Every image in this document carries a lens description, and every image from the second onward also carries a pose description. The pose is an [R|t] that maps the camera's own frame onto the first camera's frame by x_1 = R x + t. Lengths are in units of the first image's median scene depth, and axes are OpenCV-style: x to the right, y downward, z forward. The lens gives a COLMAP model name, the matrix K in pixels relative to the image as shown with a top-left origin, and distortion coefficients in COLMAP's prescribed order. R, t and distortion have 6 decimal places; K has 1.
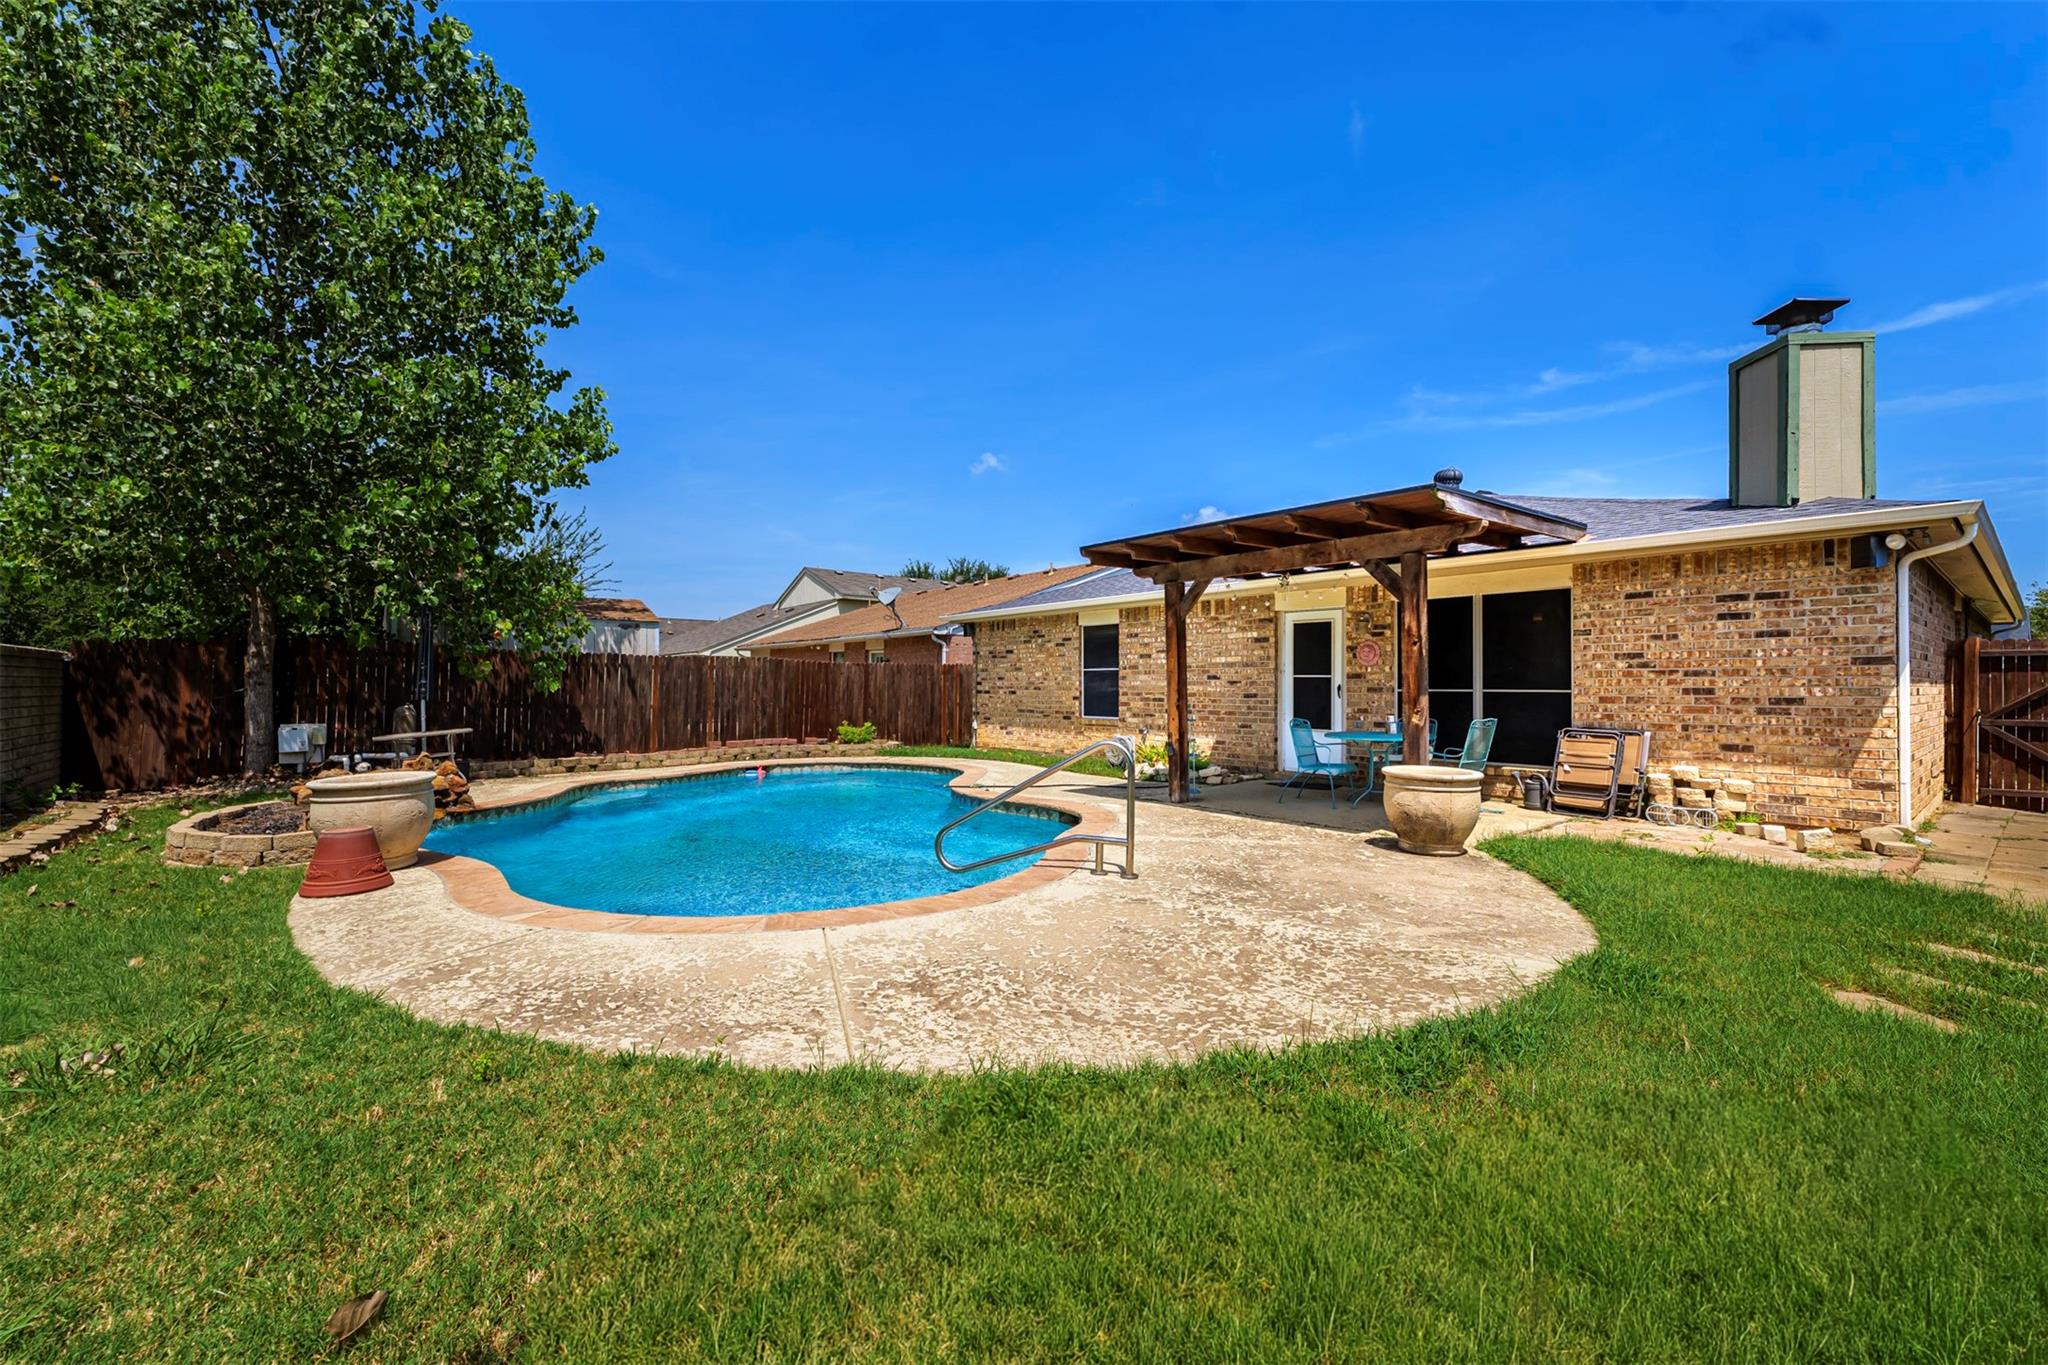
lens RADIAL K [[840.9, 0, 1024.0], [0, 840.9, 682.5], [0, 0, 1]] dist [-0.000323, 0.000004]
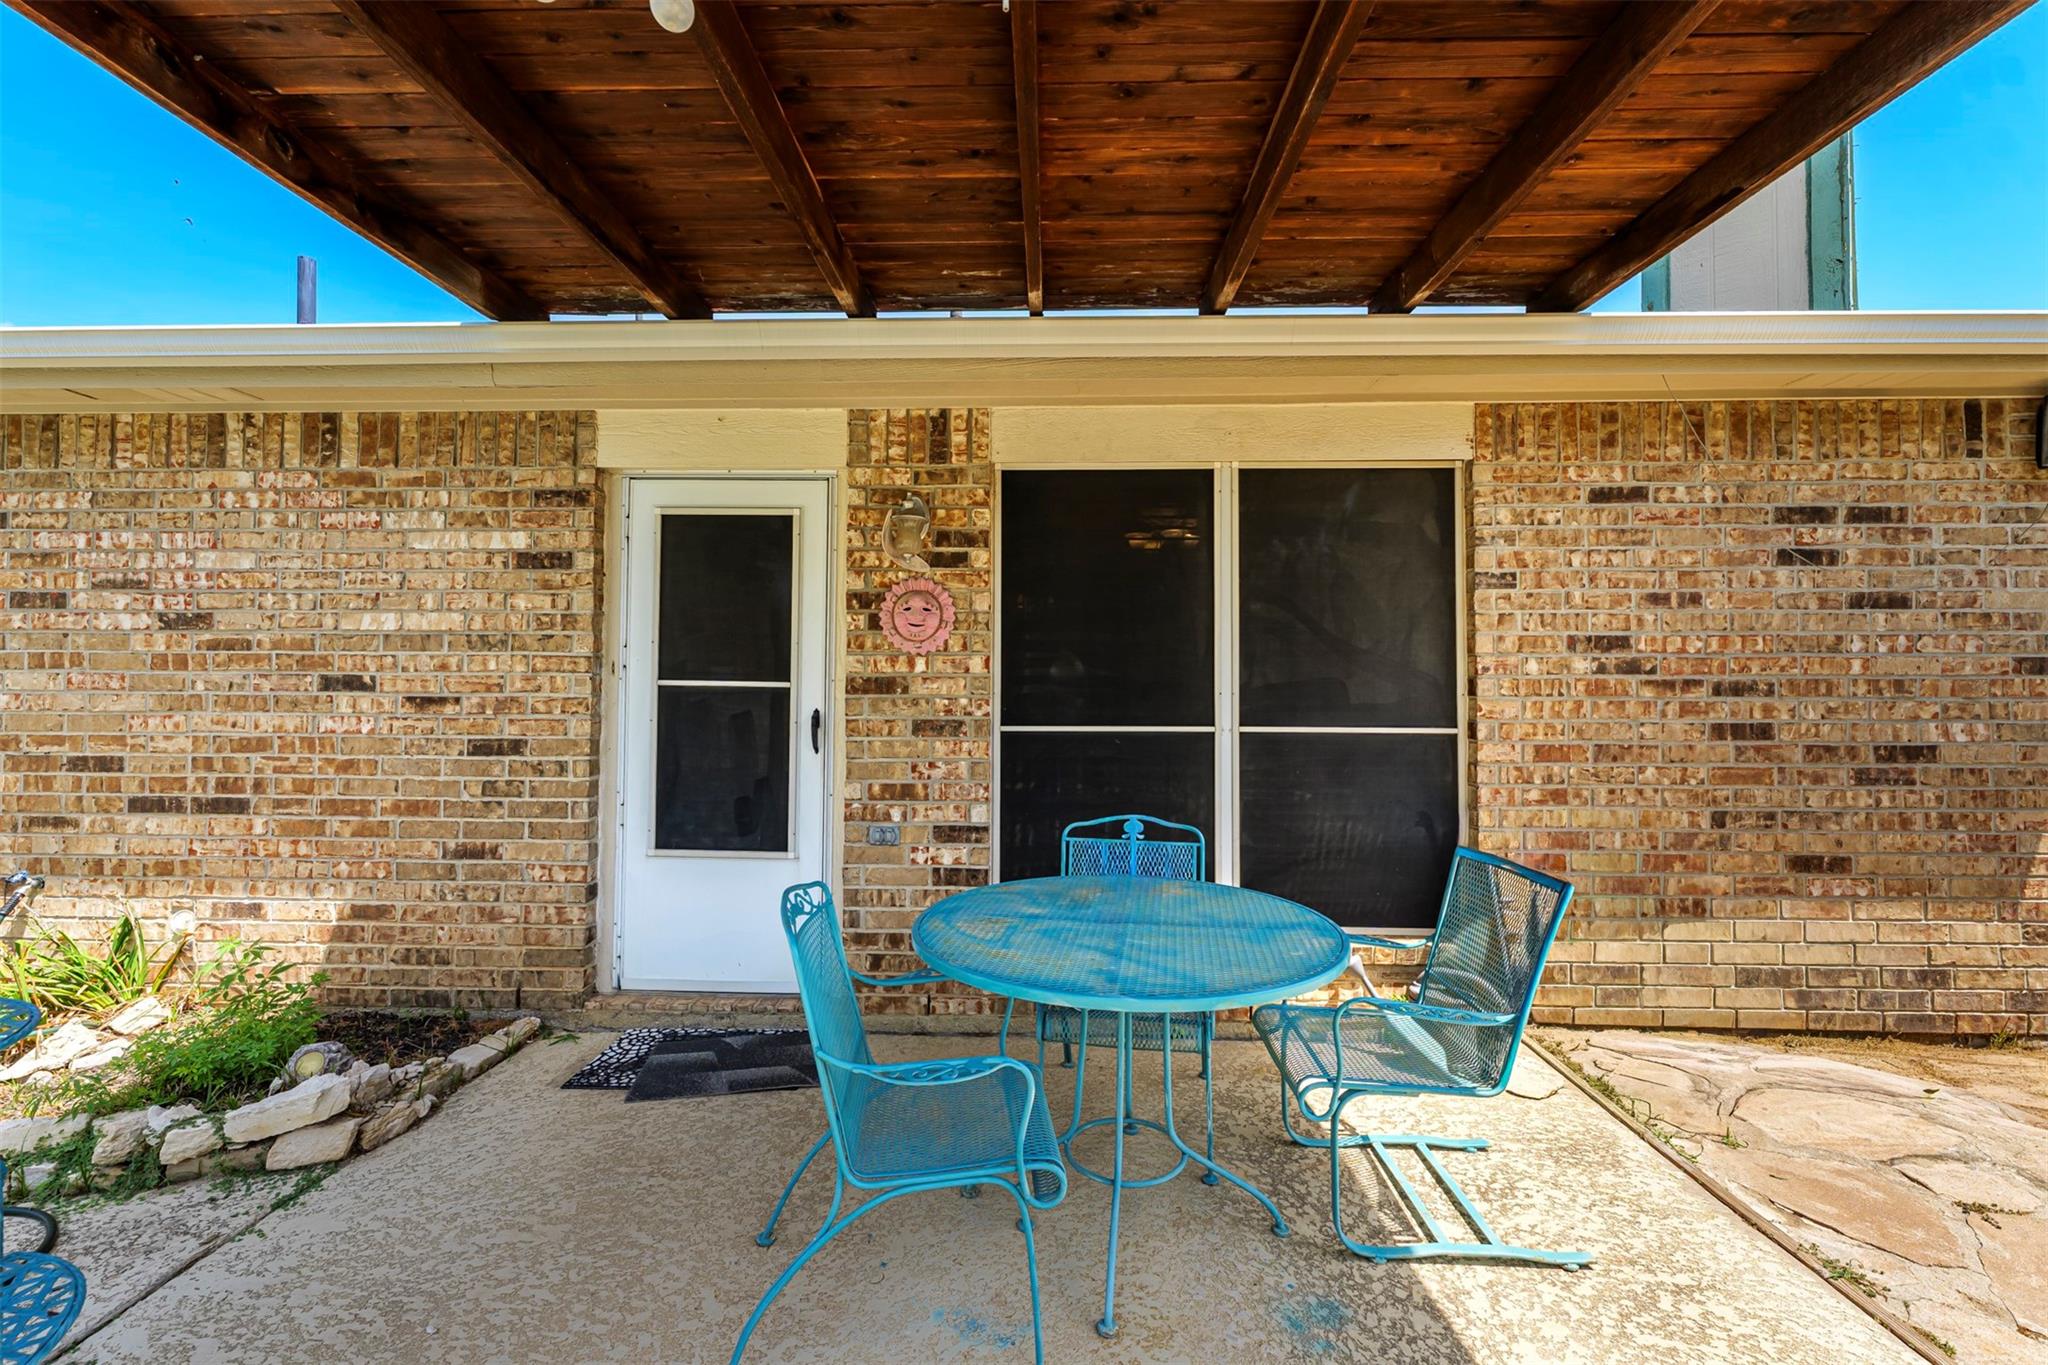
lens RADIAL K [[808.6, 0, 1024.0], [0, 808.6, 682.5], [0, 0, 1]] dist [0.000210, 0.000002]
pose [[0.653832, 0.021453, 0.756336, 0.252670], [-0.006261, 0.999717, -0.022944, -0.002340], [-0.756614, 0.010266, 0.653781, 0.972273]]
